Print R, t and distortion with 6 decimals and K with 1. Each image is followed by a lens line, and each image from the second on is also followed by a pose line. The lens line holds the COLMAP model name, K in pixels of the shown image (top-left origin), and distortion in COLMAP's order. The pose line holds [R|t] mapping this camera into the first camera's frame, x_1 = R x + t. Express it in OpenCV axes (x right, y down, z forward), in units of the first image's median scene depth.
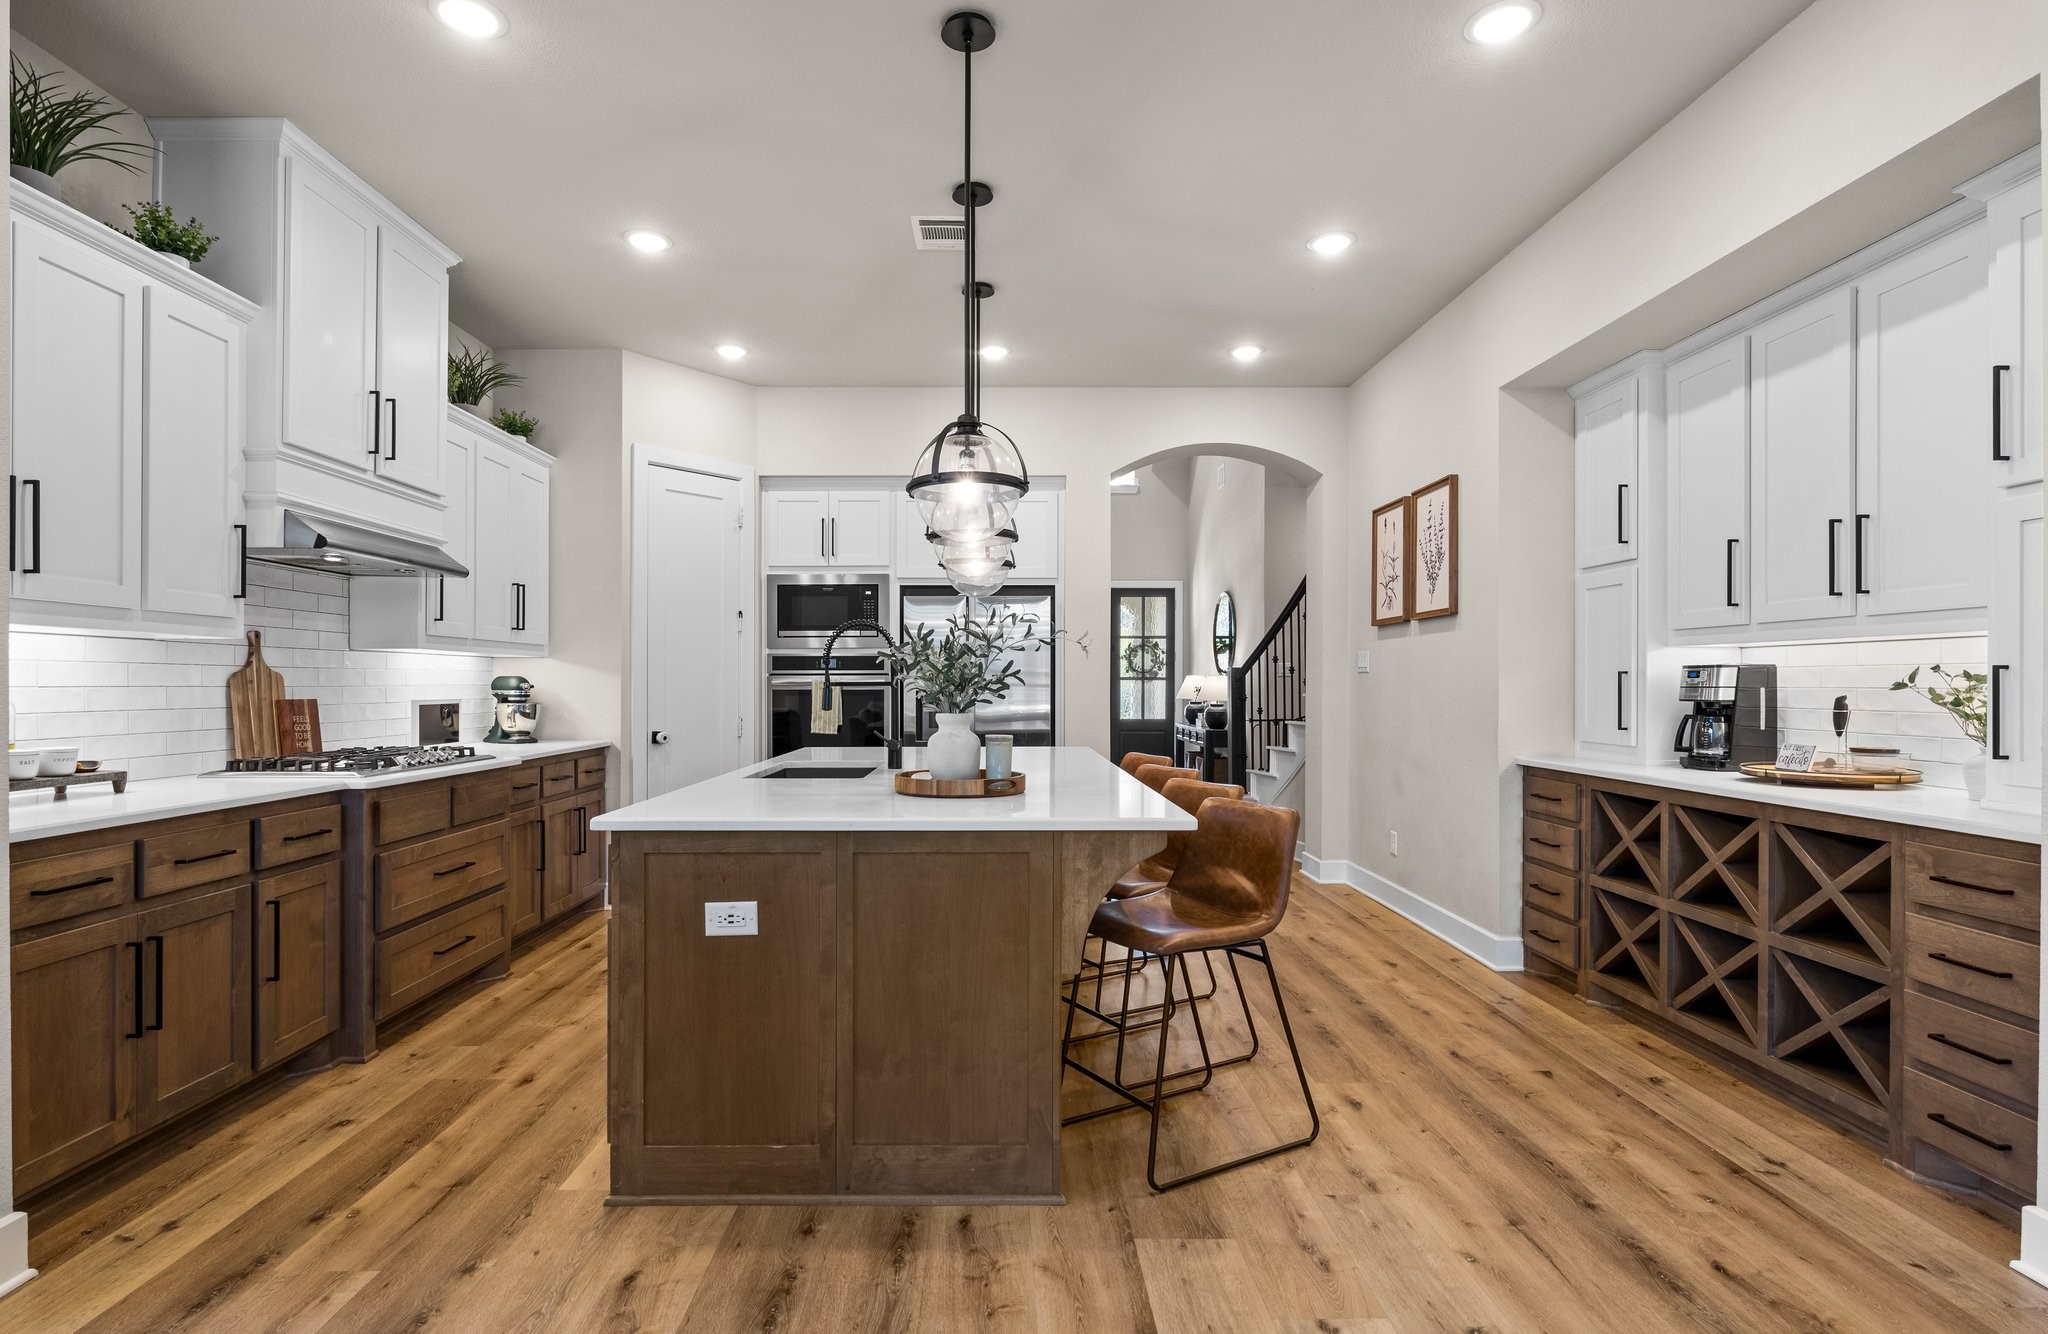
lens RADIAL K [[1003.6, 0, 997.4], [0, 1003.6, 684.1], [0, 0, 1]] dist [-0.001371, -0.001547]
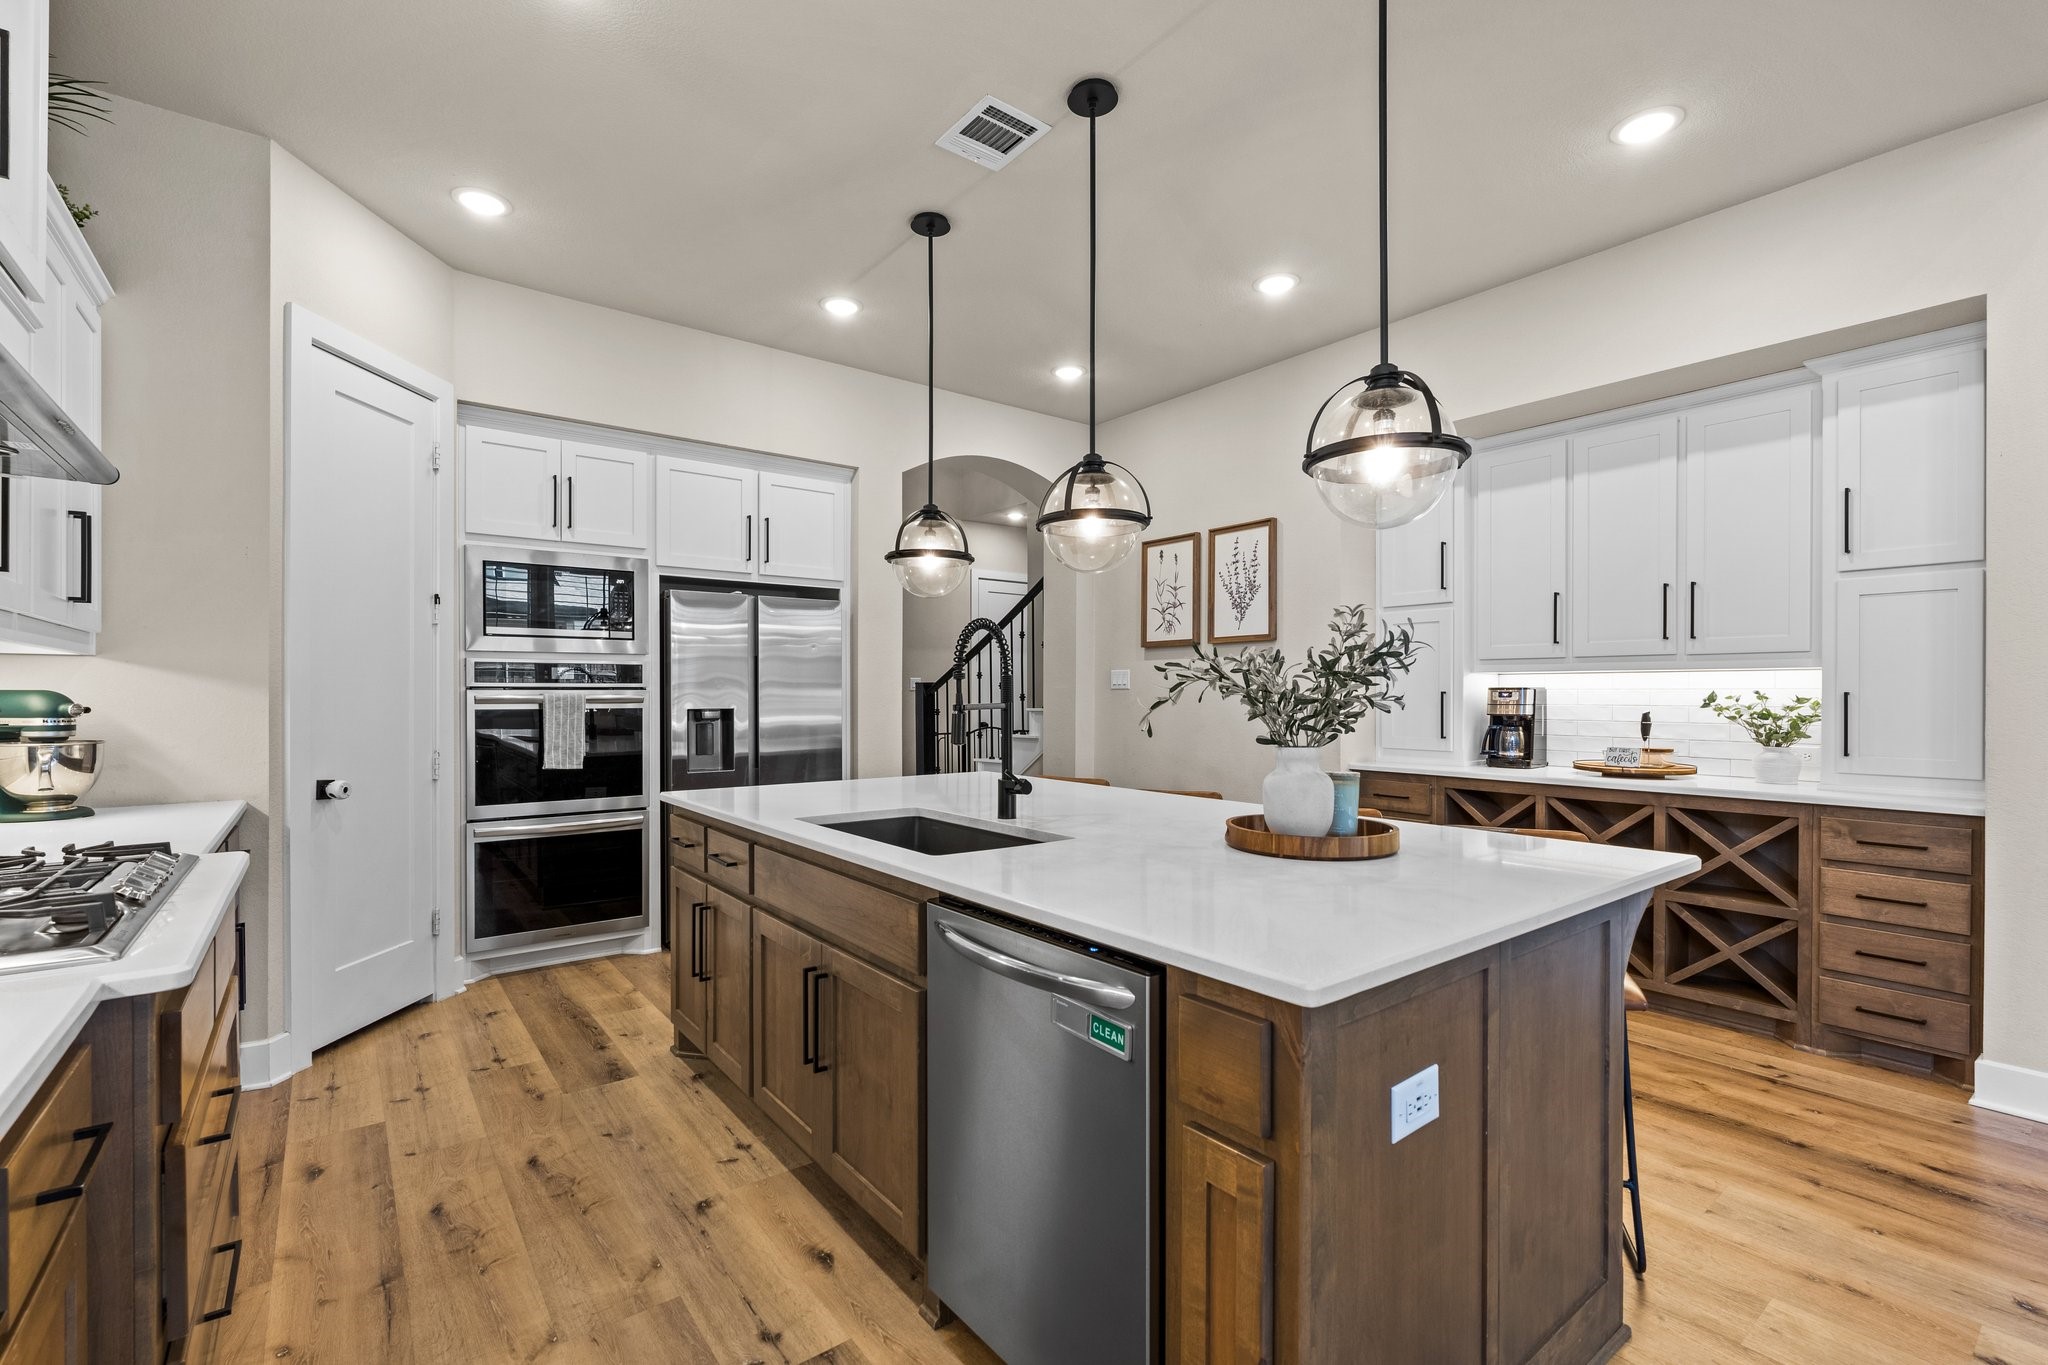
lens RADIAL K [[899.1, 0, 1020.8], [0, 899.1, 697.2], [0, 0, 1]] dist [-0.008361, 0.001581]
pose [[0.795734, -0.000545, 0.605646, -0.575909], [-0.001378, 0.999995, 0.002710, -0.009907], [-0.605644, -0.002991, 0.795730, 0.523922]]
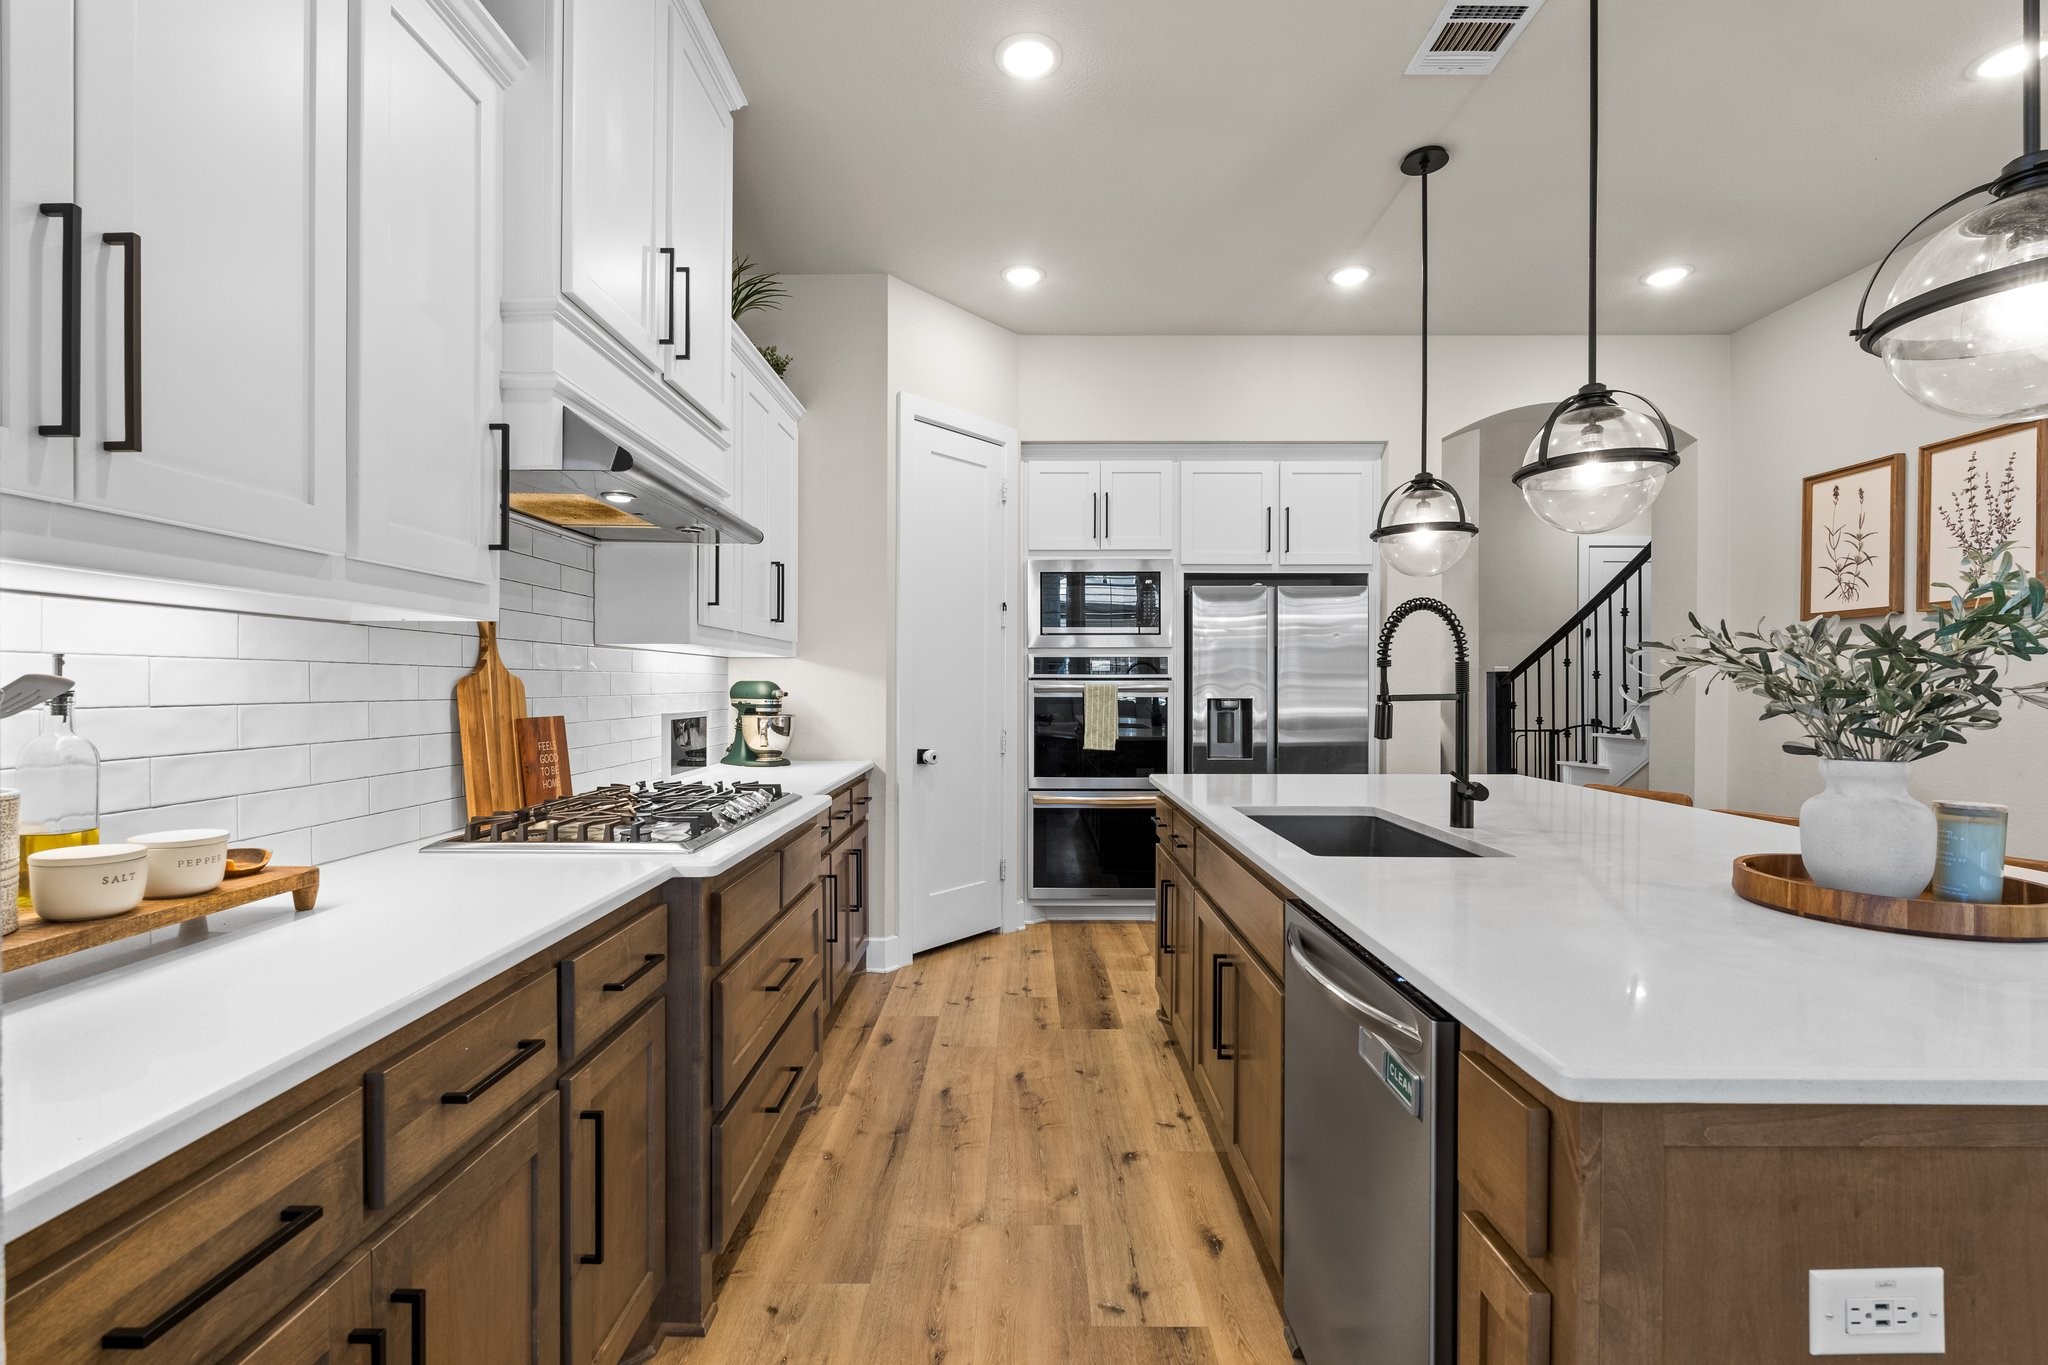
lens RADIAL K [[899.1, 0, 1015.6], [0, 899.1, 691.5], [0, 0, 1]] dist [-0.008361, 0.001581]
pose [[0.999888, 0.002552, -0.014742, -0.439736], [-0.002445, 0.999971, 0.007270, -0.008432], [0.014760, -0.007233, 0.999865, 0.475110]]
